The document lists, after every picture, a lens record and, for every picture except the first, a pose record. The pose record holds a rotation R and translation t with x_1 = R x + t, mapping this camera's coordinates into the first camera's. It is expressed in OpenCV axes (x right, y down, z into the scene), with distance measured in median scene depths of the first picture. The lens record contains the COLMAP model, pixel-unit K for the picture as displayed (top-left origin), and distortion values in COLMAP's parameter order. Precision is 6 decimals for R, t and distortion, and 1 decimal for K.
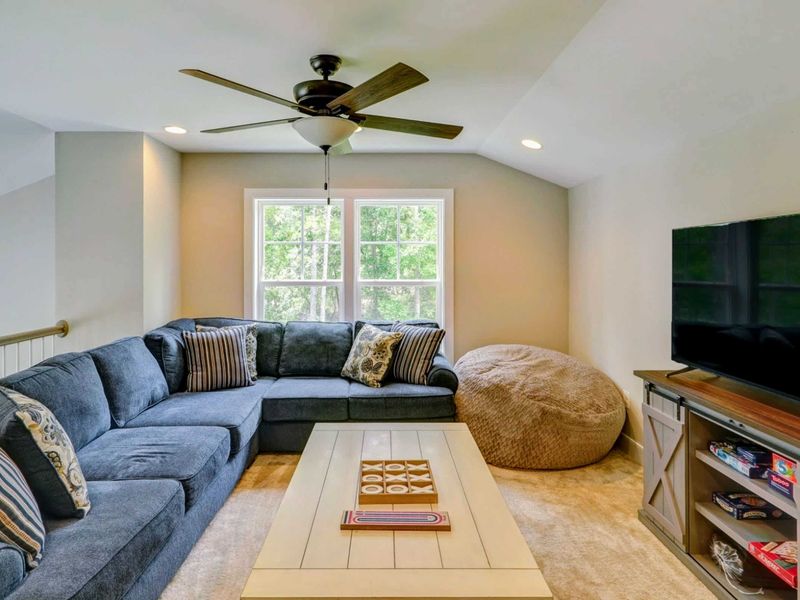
lens RADIAL K [[451.5, 0, 396.8], [0, 451.5, 261.0], [0, 0, 1]] dist [-0.002121, -0.000783]
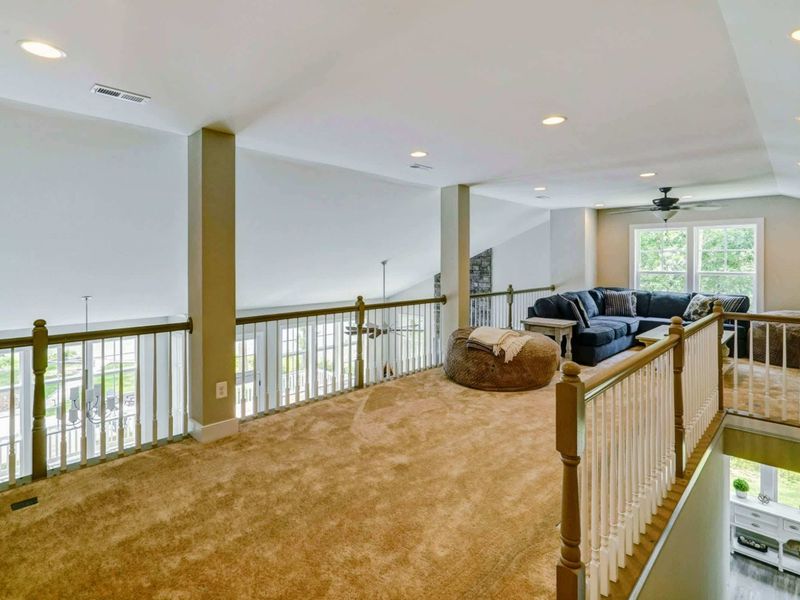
lens RADIAL K [[451.5, 0, 396.8], [0, 451.5, 261.0], [0, 0, 1]] dist [-0.002121, -0.000783]
pose [[0.714171, 0.002482, -0.699967, 0.383406], [0.002813, 0.999975, 0.006416, -0.017226], [0.699965, -0.006552, 0.714147, -1.353302]]
